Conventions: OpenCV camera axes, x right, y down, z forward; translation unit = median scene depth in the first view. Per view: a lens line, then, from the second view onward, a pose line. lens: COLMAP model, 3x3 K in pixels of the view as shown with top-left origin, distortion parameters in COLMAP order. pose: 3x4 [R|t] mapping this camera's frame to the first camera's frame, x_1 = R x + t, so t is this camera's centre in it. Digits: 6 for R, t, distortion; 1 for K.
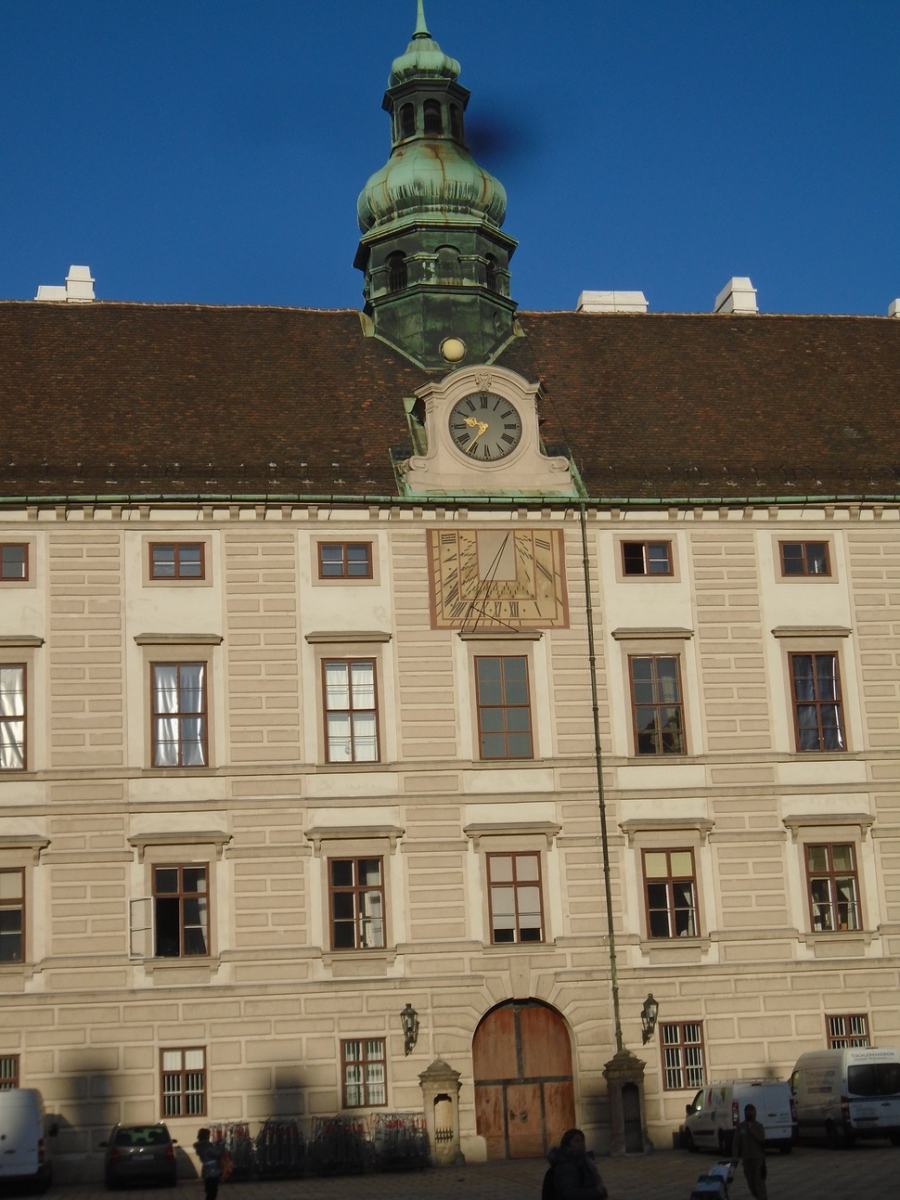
lens RADIAL K [[2010.4, 0, 446.1], [0, 2010.4, 598.7], [0, 0, 1]] dist [-0.015010, 0.000000]
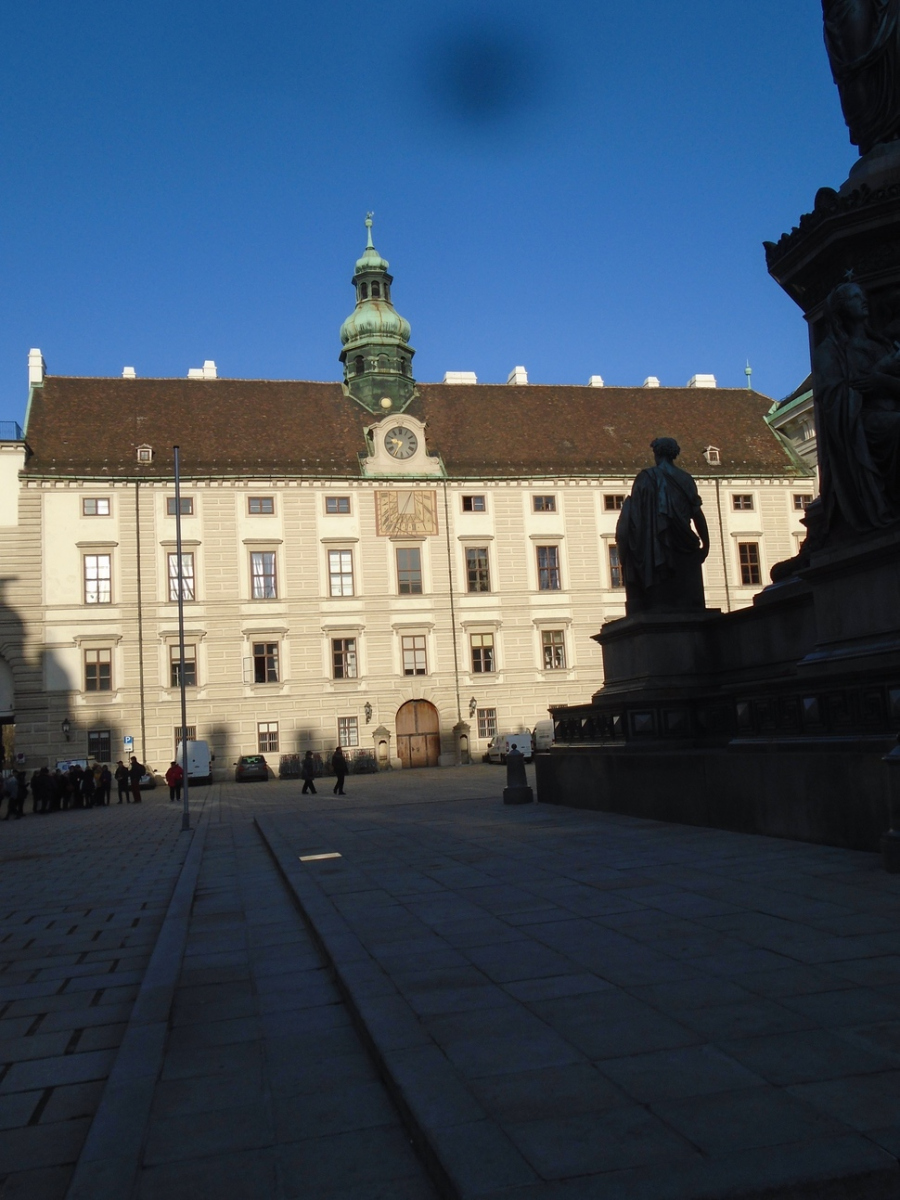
lens RADIAL K [[1074.8, 0, 455.6], [0, 1074.8, 599.0], [0, 0, 1]] dist [0.015599, -0.002271]
pose [[0.997518, -0.003646, 0.070319, -0.004312], [-0.004012, 0.994092, 0.108462, -0.045421], [-0.070299, -0.108475, 0.991610, -0.196374]]
